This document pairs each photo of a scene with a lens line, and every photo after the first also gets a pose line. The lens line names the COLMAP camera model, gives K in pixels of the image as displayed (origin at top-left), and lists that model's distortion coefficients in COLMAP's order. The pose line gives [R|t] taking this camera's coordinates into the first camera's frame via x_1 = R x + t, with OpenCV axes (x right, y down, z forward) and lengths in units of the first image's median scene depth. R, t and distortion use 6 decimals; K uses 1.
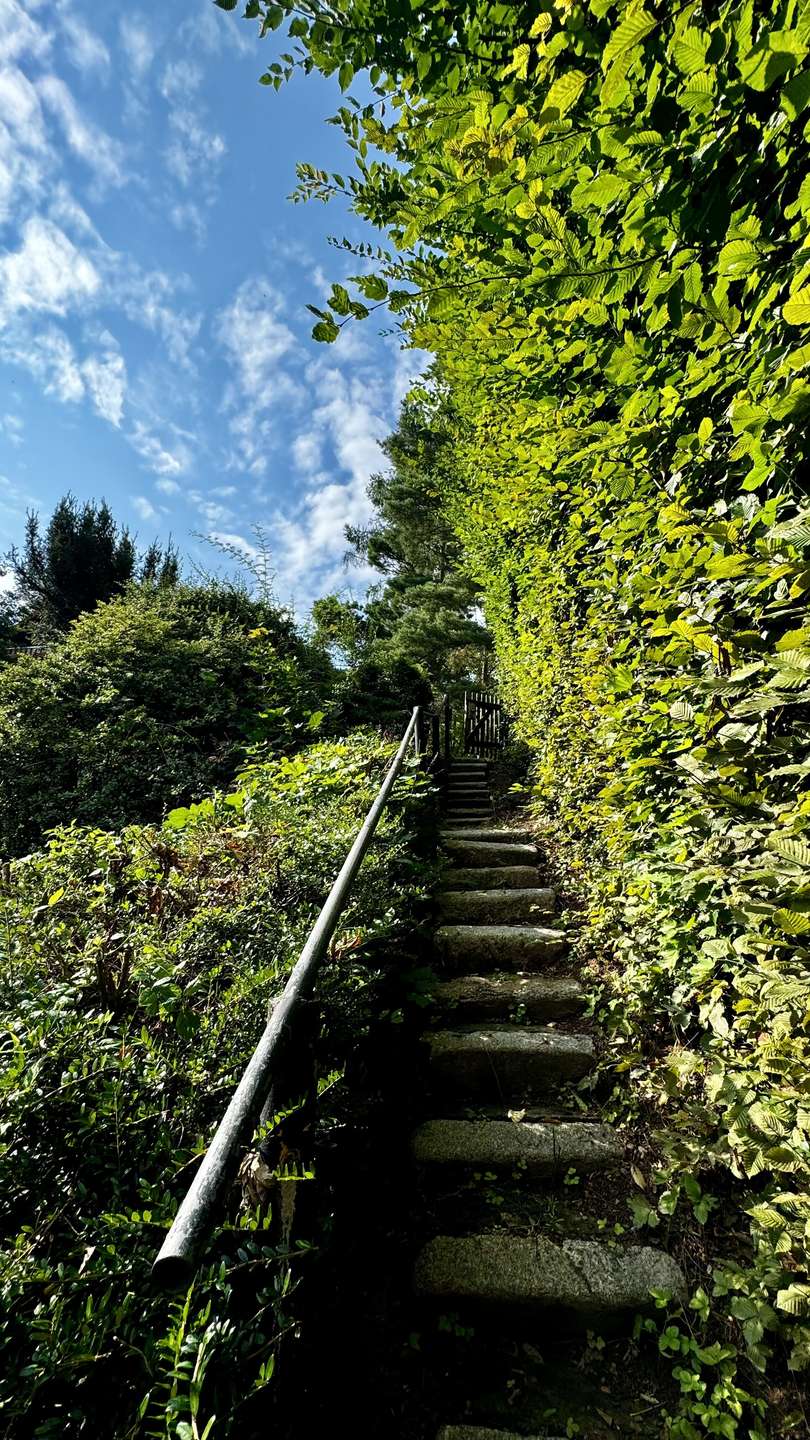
lens RADIAL K [[575.6, 0, 405.0], [0, 575.6, 720.0], [0, 0, 1]] dist [0.000269, -0.000010]
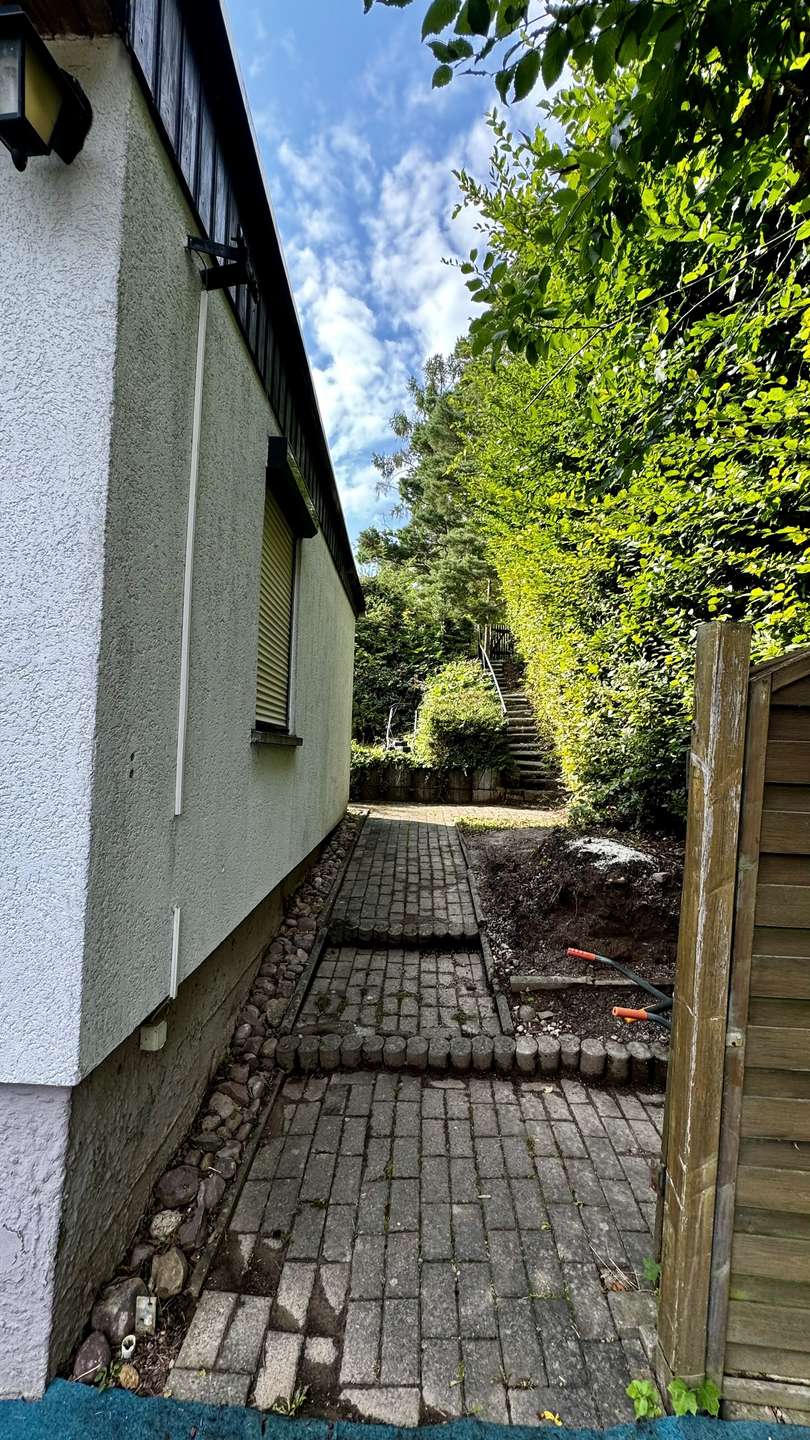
lens RADIAL K [[575.6, 0, 405.0], [0, 575.6, 720.0], [0, 0, 1]] dist [0.000269, -0.000010]
pose [[0.999599, -0.027150, 0.008057, -0.319799], [0.024925, 0.978462, 0.204916, -0.225507], [-0.013447, -0.204633, 0.978746, -1.437809]]
